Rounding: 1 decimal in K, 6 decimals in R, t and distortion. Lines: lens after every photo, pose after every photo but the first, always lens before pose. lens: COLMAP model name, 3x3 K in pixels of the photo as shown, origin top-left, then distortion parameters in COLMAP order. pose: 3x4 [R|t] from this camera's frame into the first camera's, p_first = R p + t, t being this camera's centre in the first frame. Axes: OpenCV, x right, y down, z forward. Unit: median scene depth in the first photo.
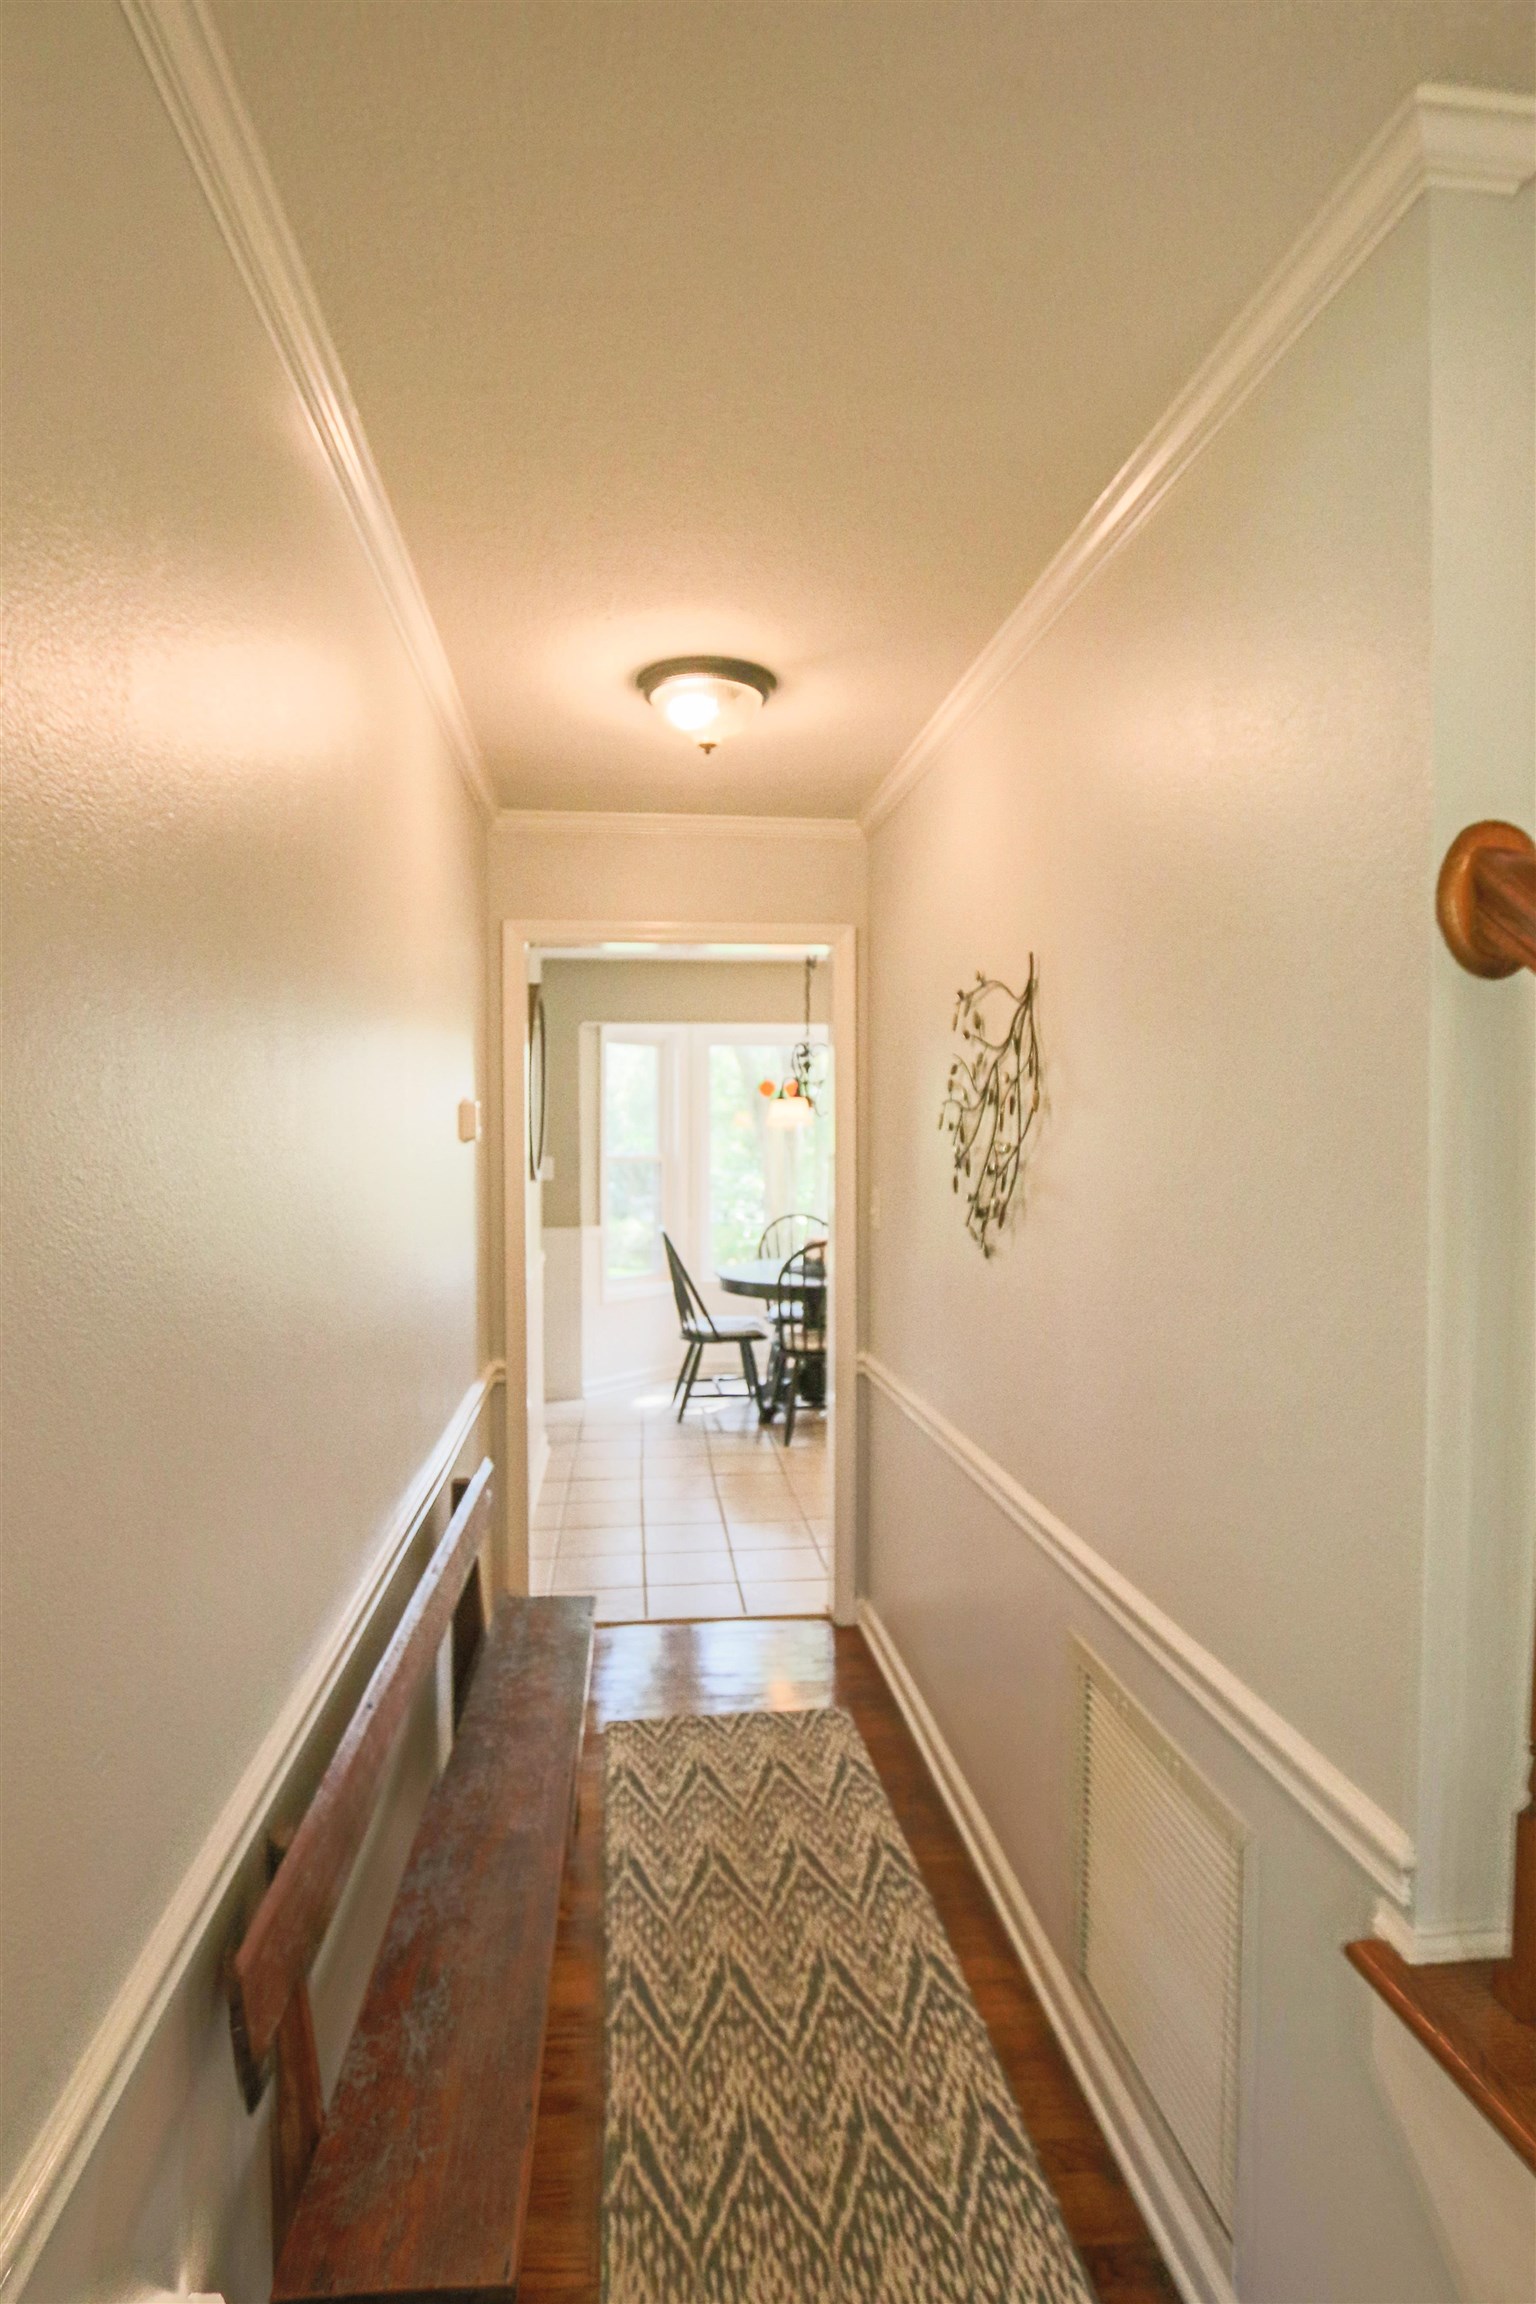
lens RADIAL K [[1141.2, 0, 768.0], [0, 1141.2, 1152.0], [0, 0, 1]] dist [-0.000941, 0.000501]
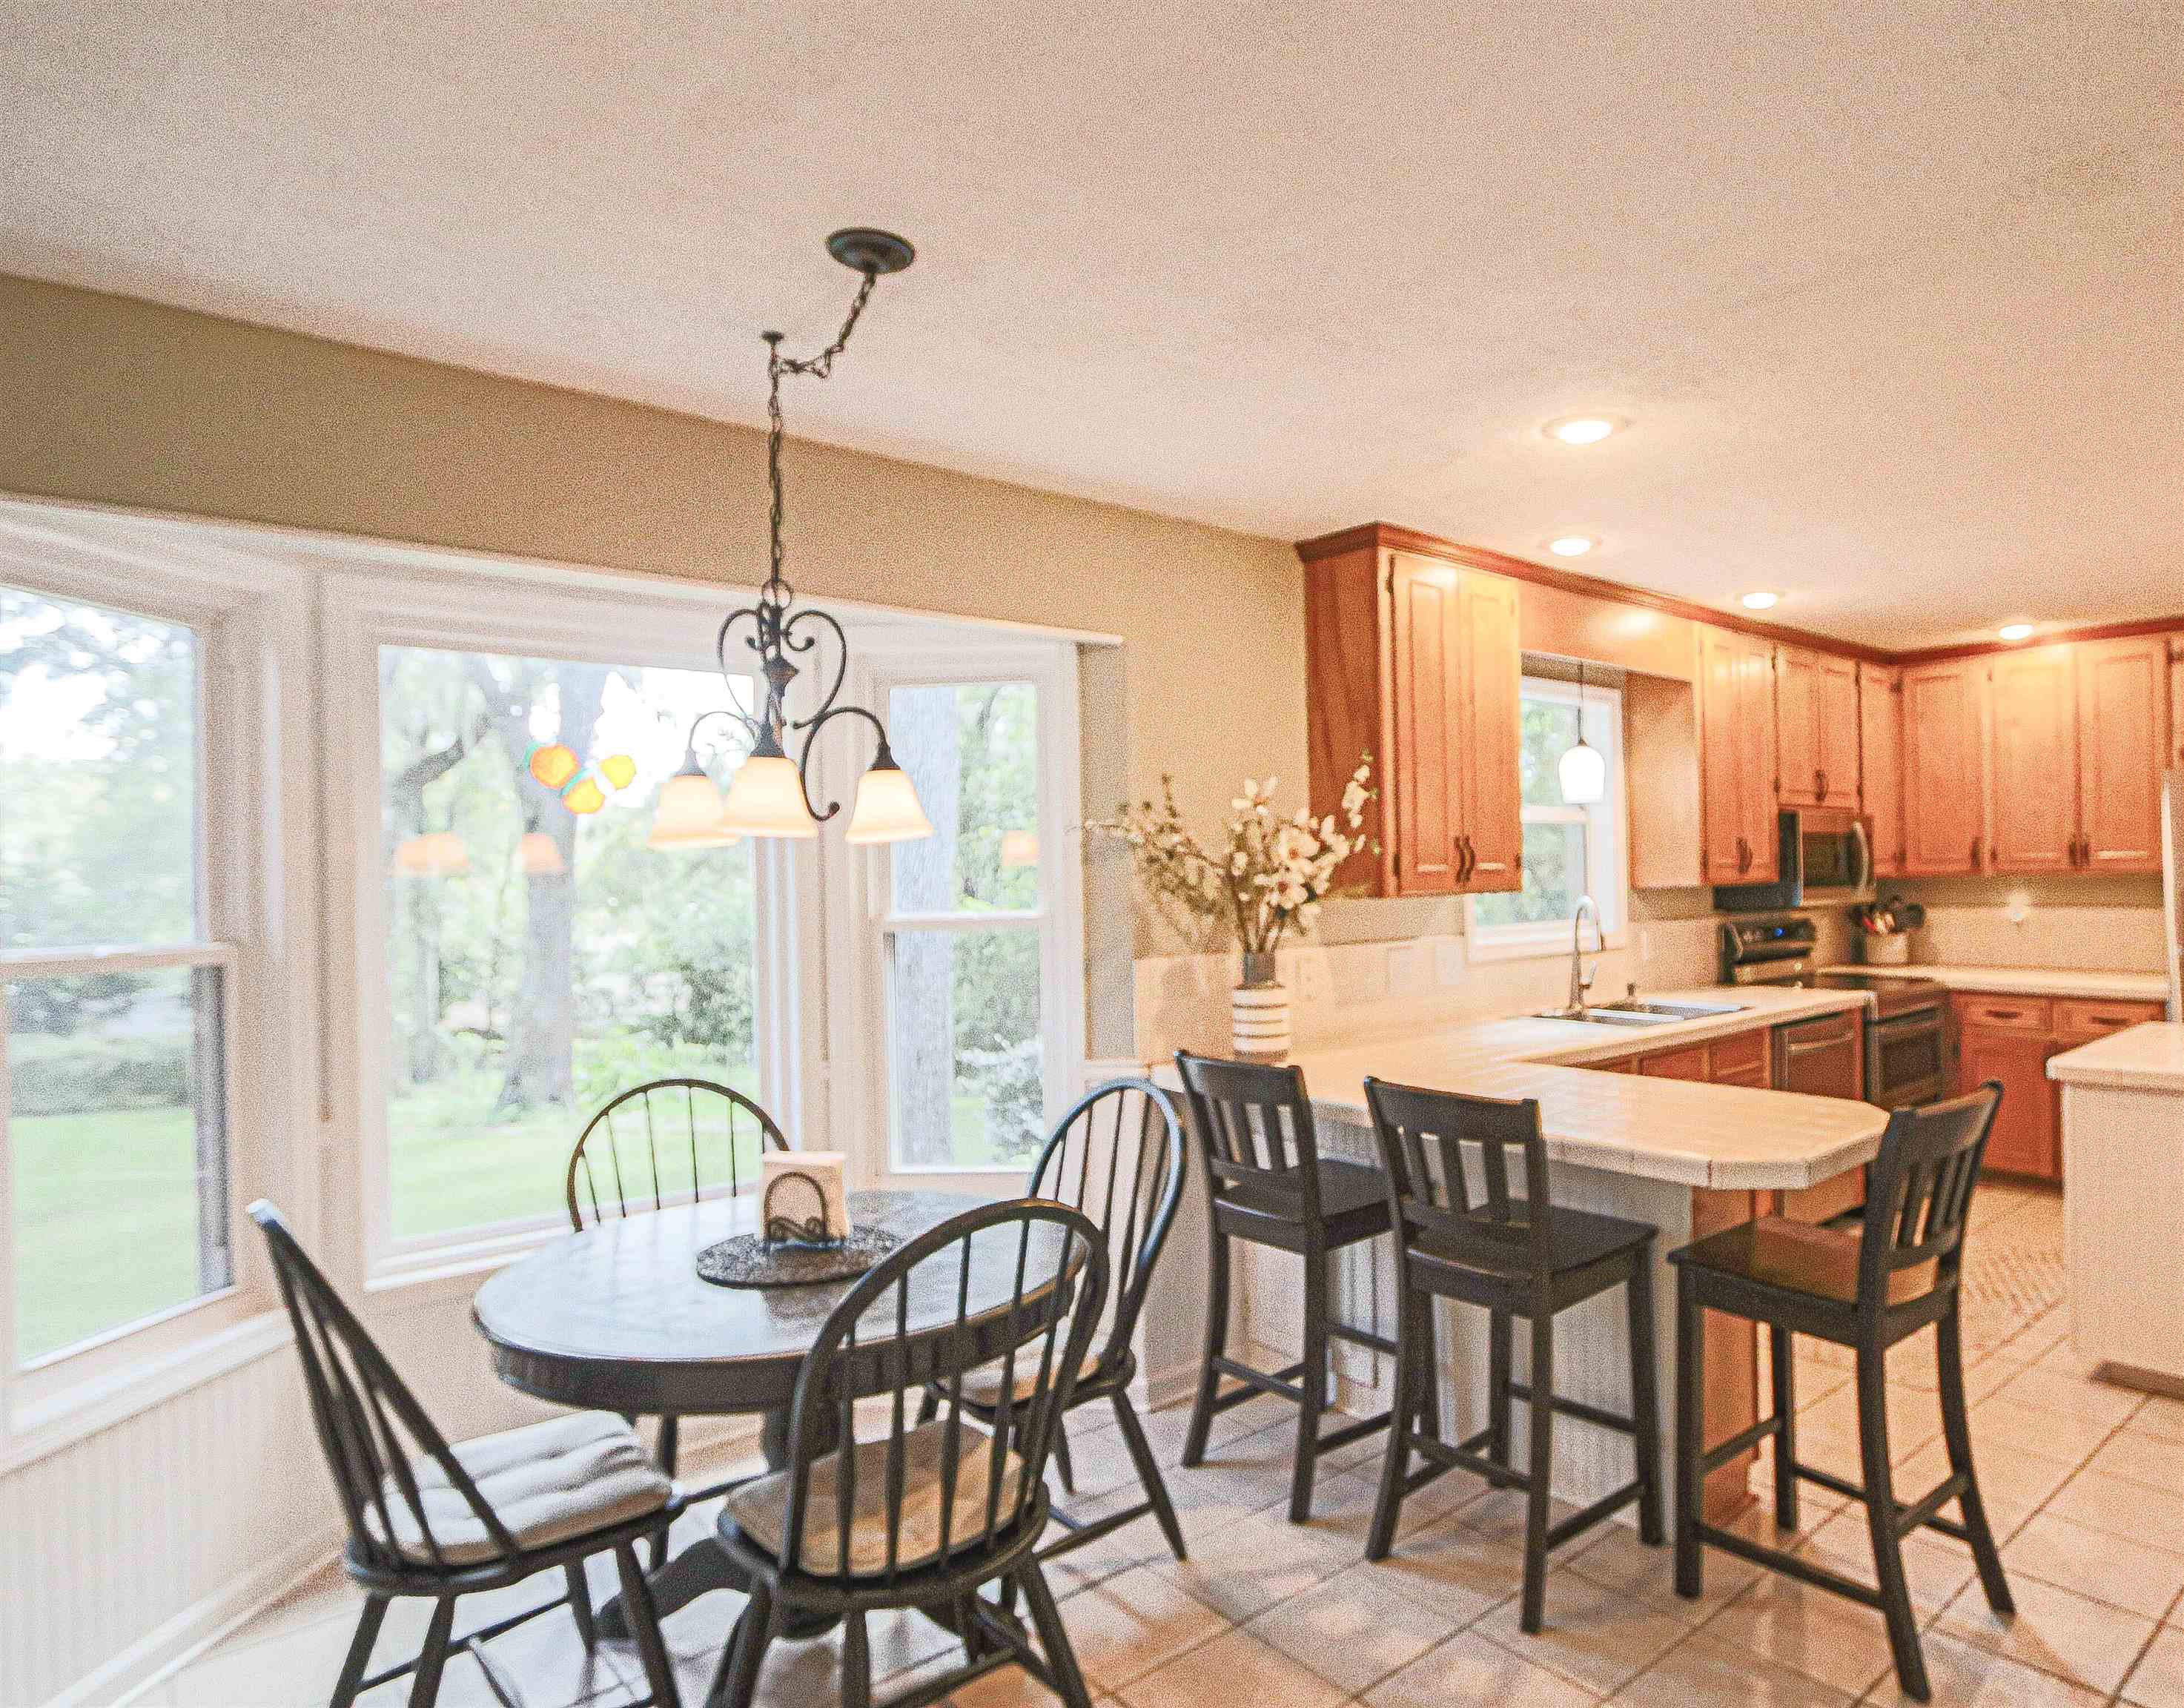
lens RADIAL K [[1300.5, 0, 1096.4], [0, 1300.5, 881.6], [0, 0, 1]] dist [-0.041017, -0.000402]
pose [[0.837559, -0.021562, 0.545921, -0.093275], [0.036830, 0.999176, -0.017040, -0.003729], [-0.545104, 0.034378, 0.837664, 0.618152]]
